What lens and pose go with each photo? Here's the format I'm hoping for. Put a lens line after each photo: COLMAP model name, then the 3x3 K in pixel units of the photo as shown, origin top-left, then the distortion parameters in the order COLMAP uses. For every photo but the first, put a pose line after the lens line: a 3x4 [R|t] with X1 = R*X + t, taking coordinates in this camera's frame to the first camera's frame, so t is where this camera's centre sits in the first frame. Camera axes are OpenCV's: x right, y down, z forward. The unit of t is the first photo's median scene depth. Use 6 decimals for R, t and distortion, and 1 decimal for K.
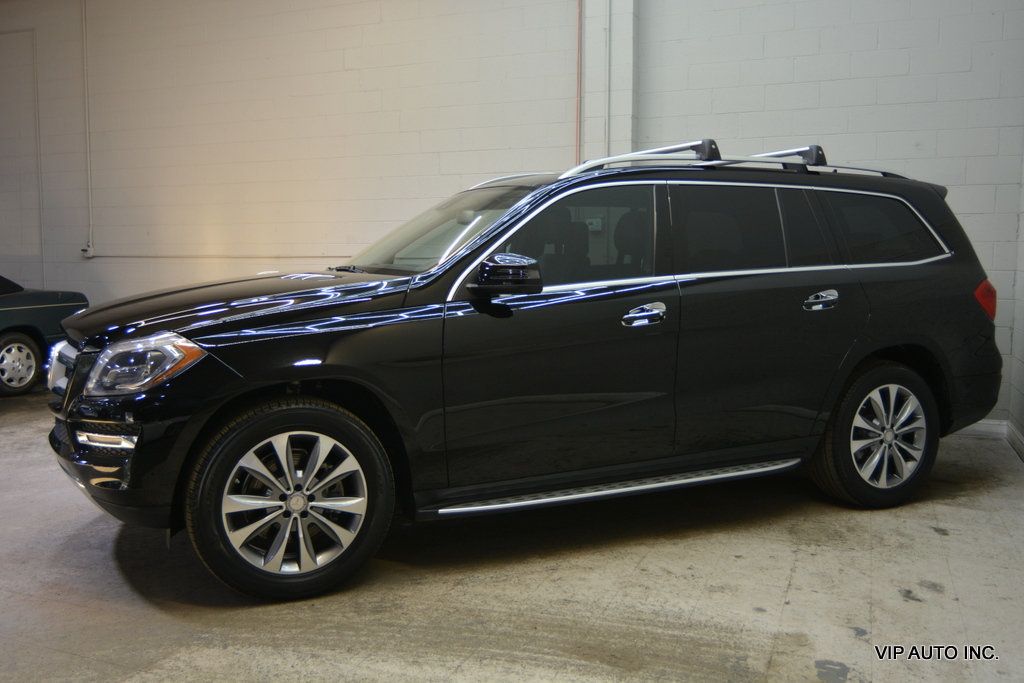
lens RADIAL K [[885.7, 0, 510.6], [0, 885.7, 339.1], [0, 0, 1]] dist [-0.035896, 0.016136]
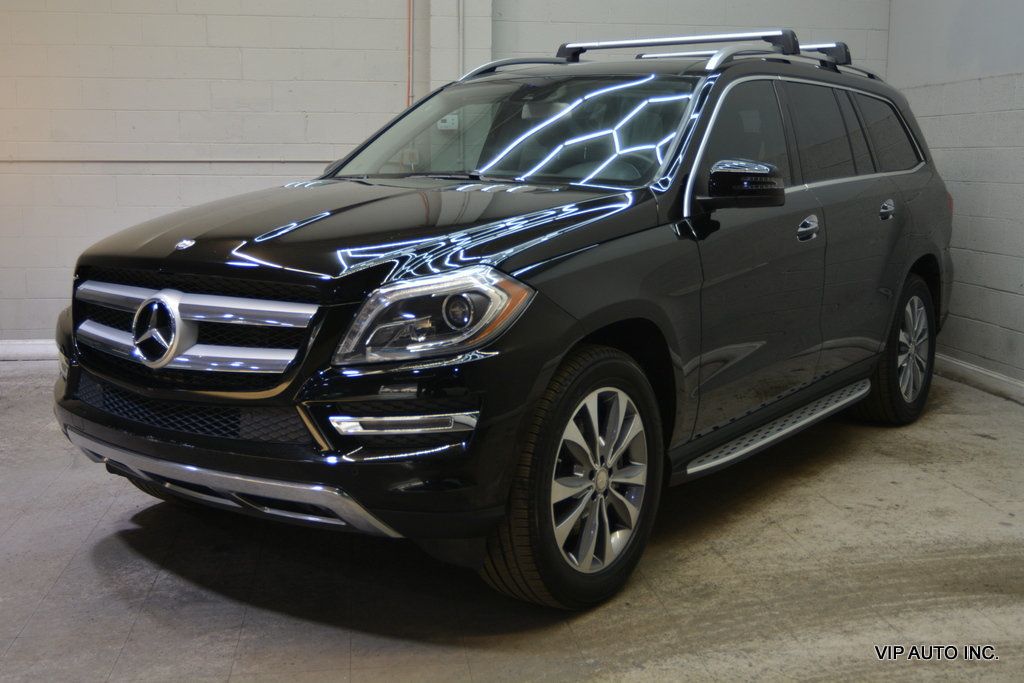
lens RADIAL K [[1142.6, 0, 511.0], [0, 1142.6, 345.9], [0, 0, 1]] dist [-0.008913, 0.000000]
pose [[0.865092, -0.072708, 0.496315, -0.815399], [0.038680, 0.996162, 0.078512, -0.014302], [-0.500119, -0.048723, 0.864585, 0.178543]]
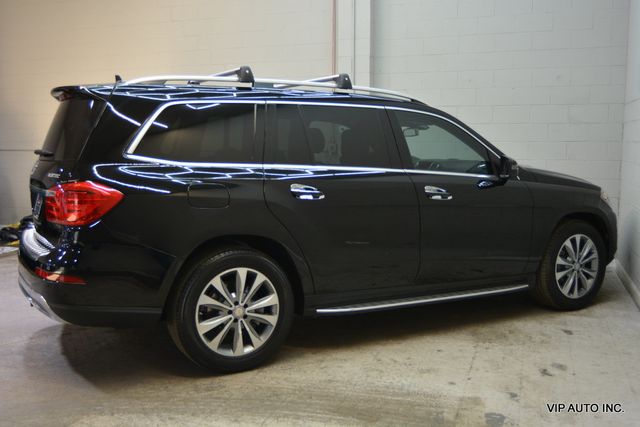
lens RADIAL K [[649.4, 0, 322.2], [0, 649.4, 202.0], [0, 0, 1]] dist [-0.025734, 0.000000]
pose [[0.998077, -0.006994, 0.061588, -0.019639], [0.006581, 0.999954, 0.006914, -0.028586], [-0.061633, -0.006496, 0.998078, -0.146120]]
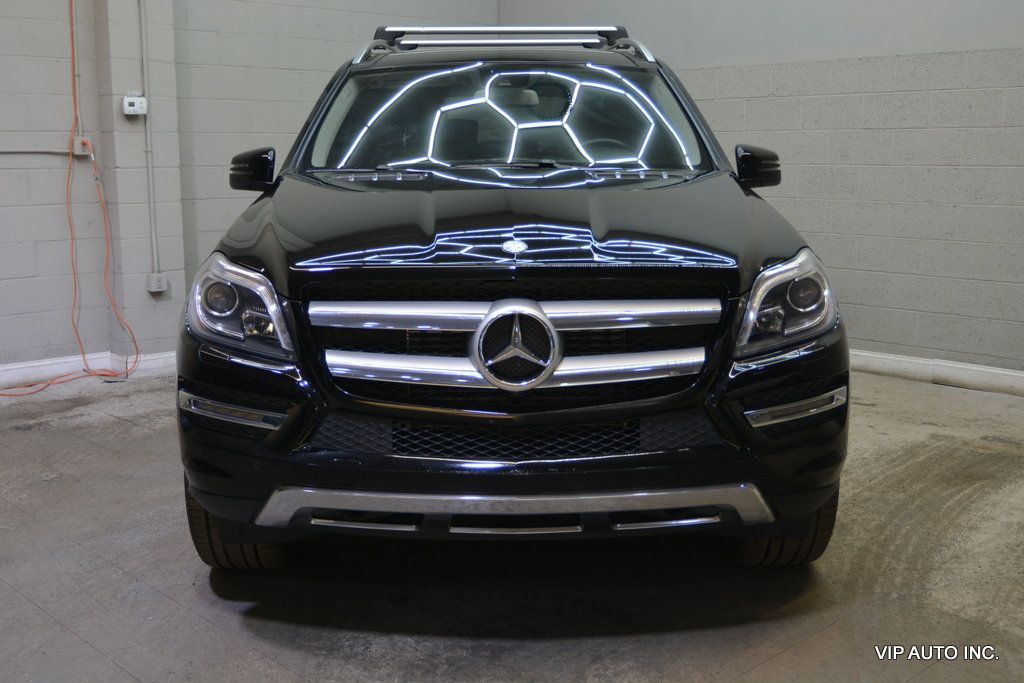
lens RADIAL K [[1142.6, 0, 507.2], [0, 1142.6, 339.7], [0, 0, 1]] dist [-0.008913, 0.000000]
pose [[0.394977, -0.151898, 0.906046, -1.353230], [0.087913, 0.987960, 0.127307, -0.076055], [-0.914475, 0.029370, 0.403575, 0.826868]]
